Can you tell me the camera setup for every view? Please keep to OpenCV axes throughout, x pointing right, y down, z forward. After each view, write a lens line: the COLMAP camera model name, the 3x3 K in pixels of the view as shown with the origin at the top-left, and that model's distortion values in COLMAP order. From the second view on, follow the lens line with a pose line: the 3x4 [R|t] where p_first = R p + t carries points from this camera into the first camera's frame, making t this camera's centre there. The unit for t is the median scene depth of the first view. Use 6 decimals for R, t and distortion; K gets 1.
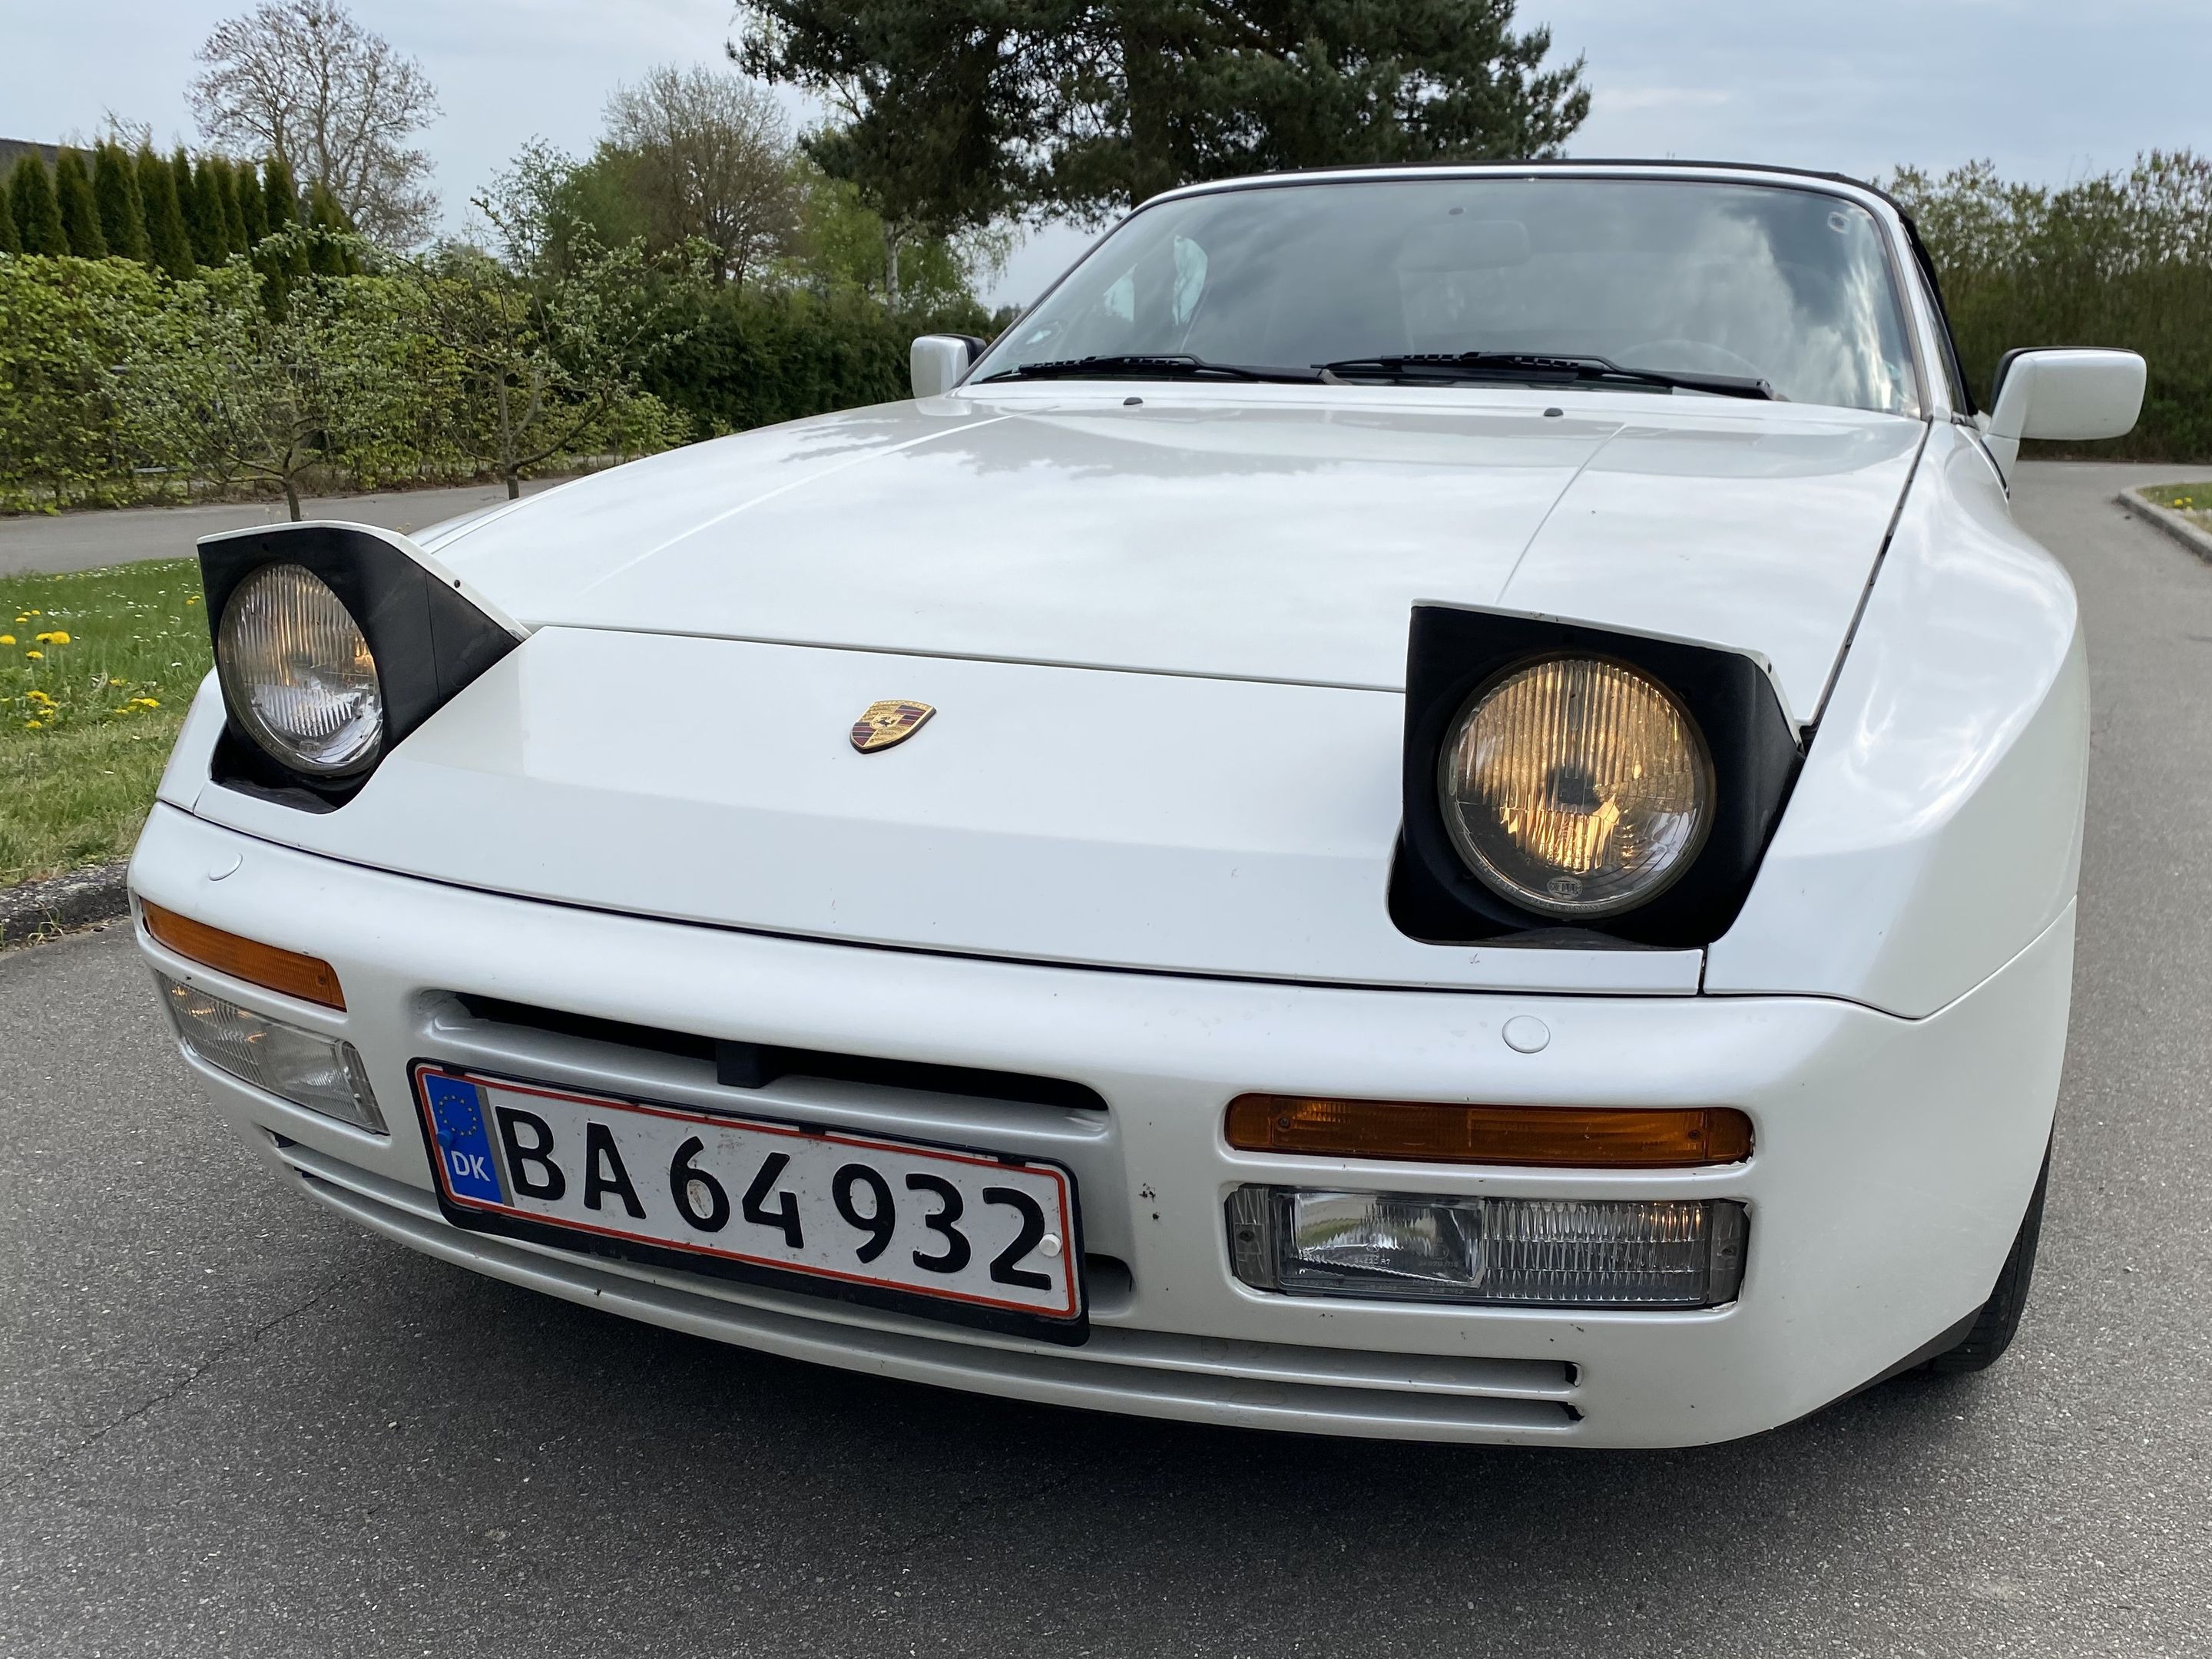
lens RADIAL K [[1911.3, 0, 1270.3], [0, 1911.3, 753.6], [0, 0, 1]] dist [0.043520, -0.046750]
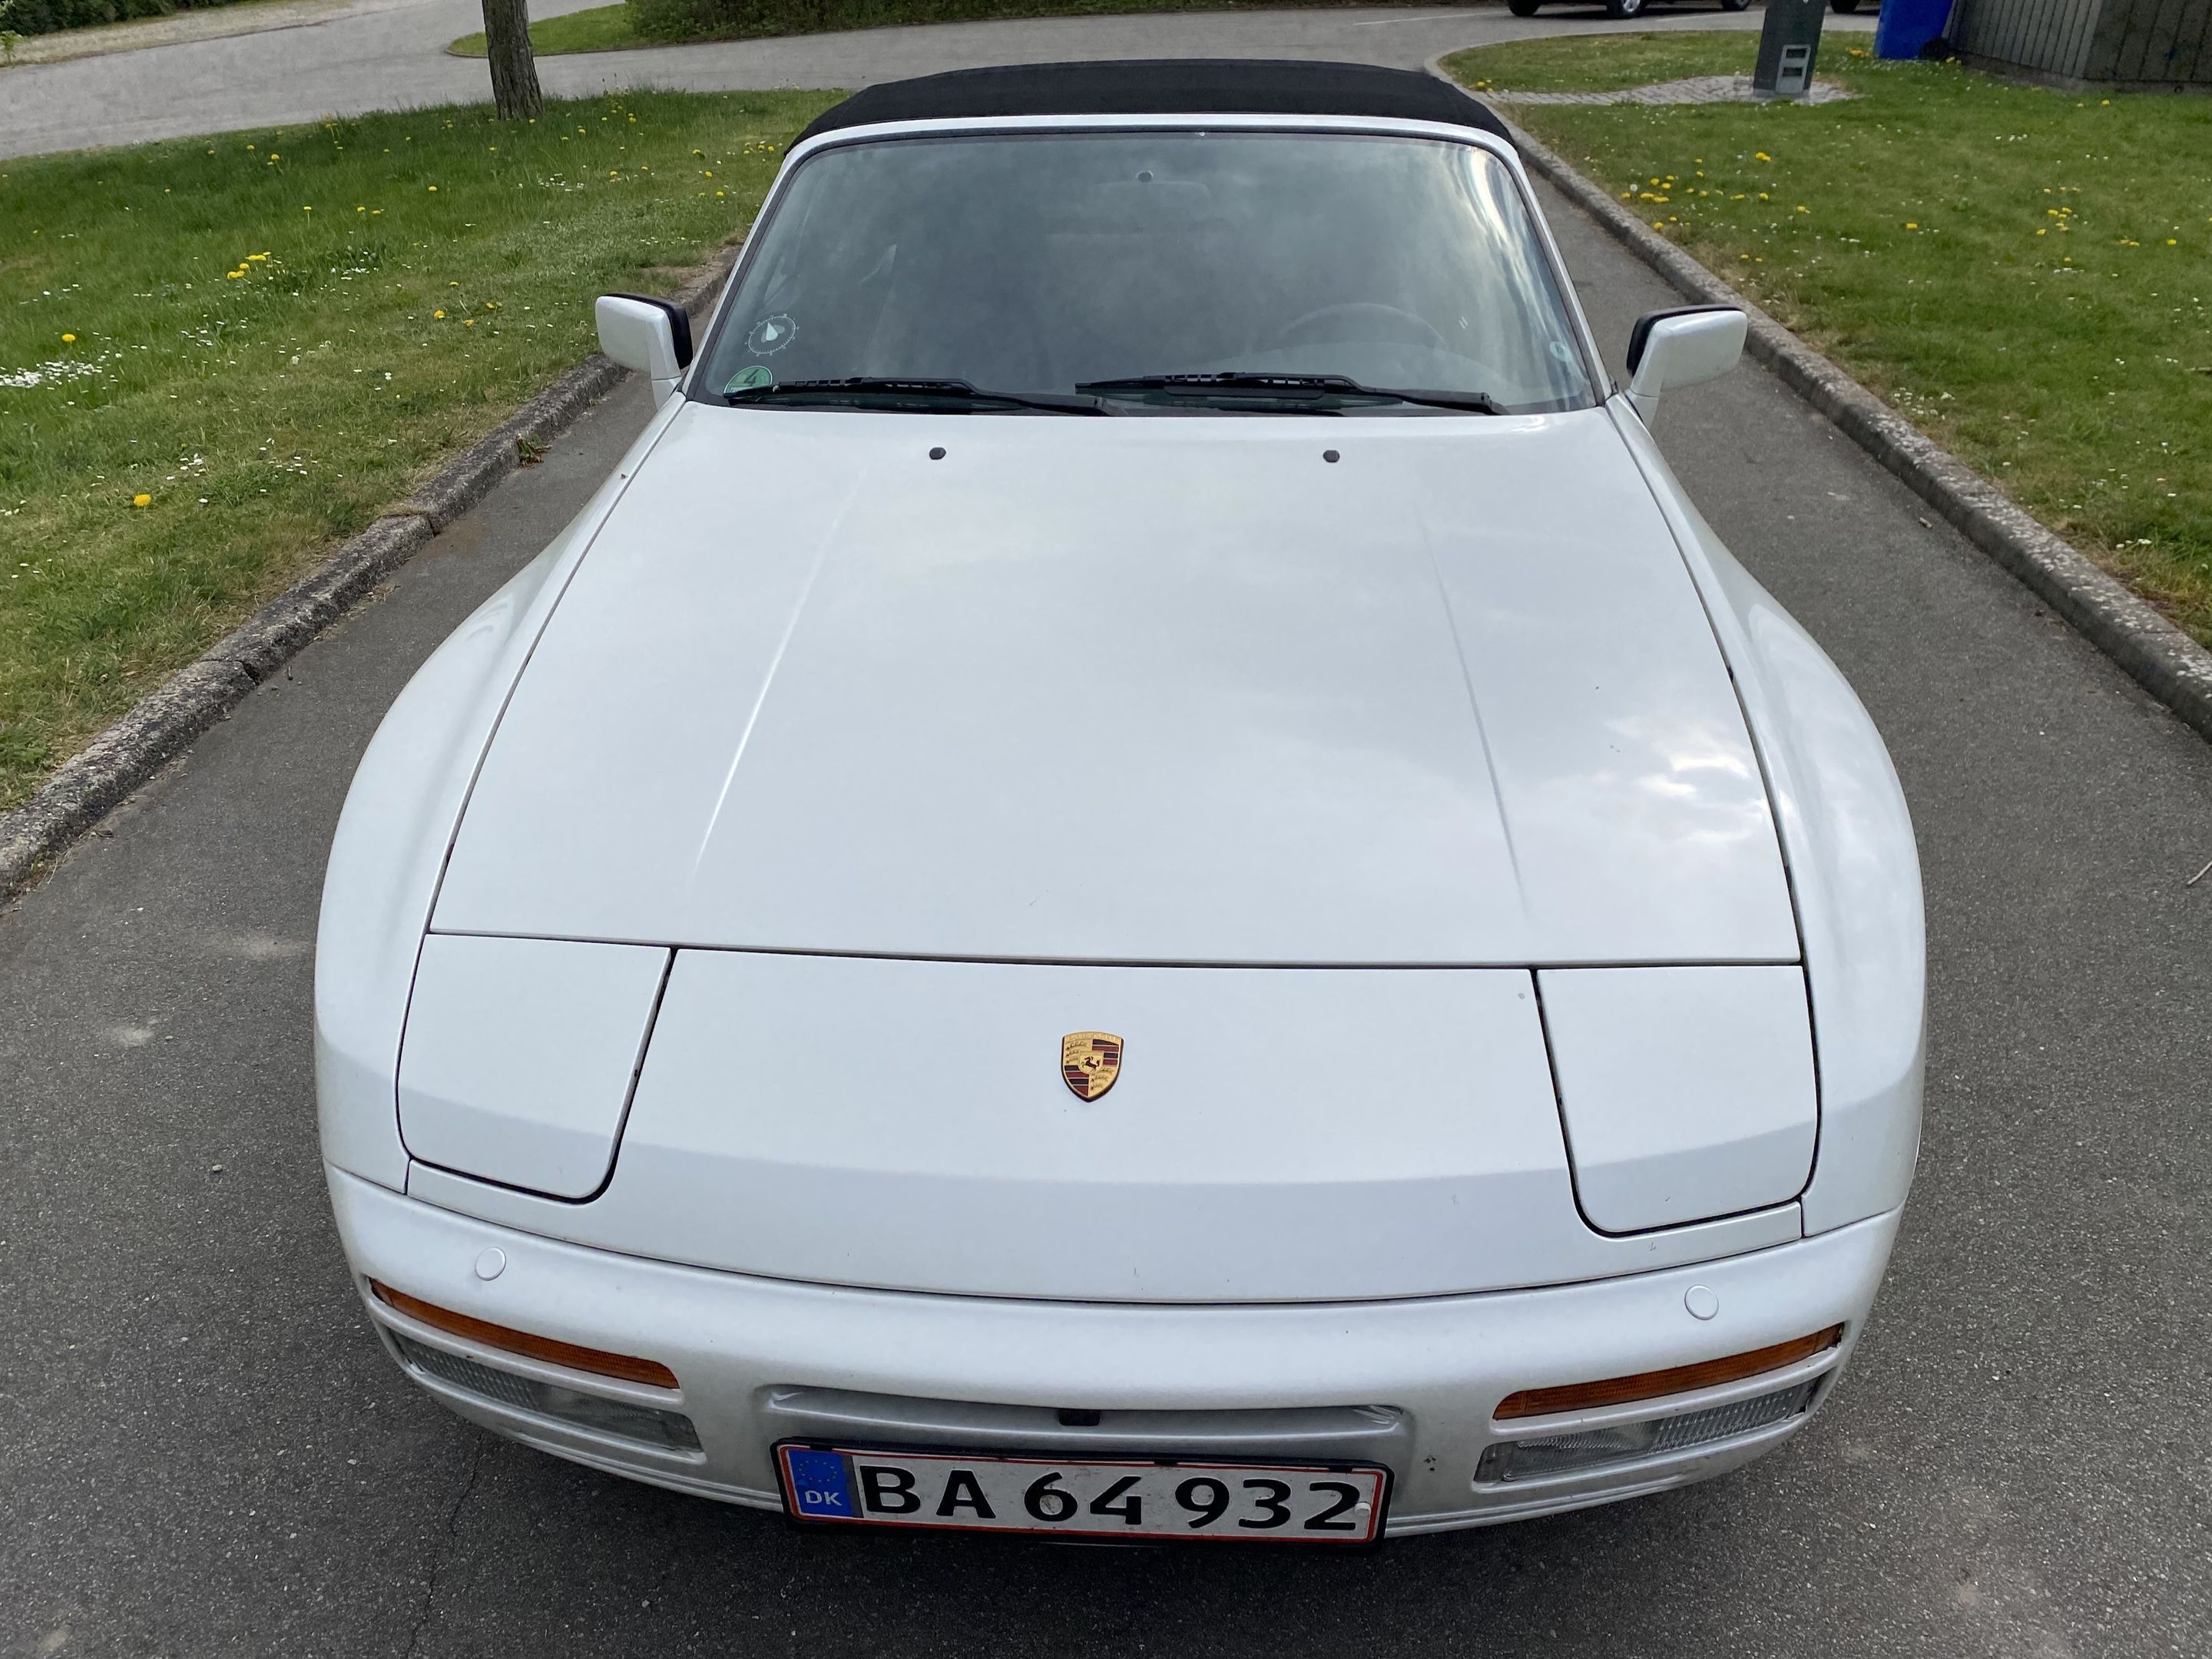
lens RADIAL K [[1765.8, 0, 1079.8], [0, 1765.8, 700.5], [0, 0, 1]] dist [0.043092, -0.047058]
pose [[0.962941, -0.142900, 0.228743, -0.243645], [0.084389, 0.965155, 0.247697, -0.290414], [-0.256169, -0.219215, 0.941447, 0.010807]]
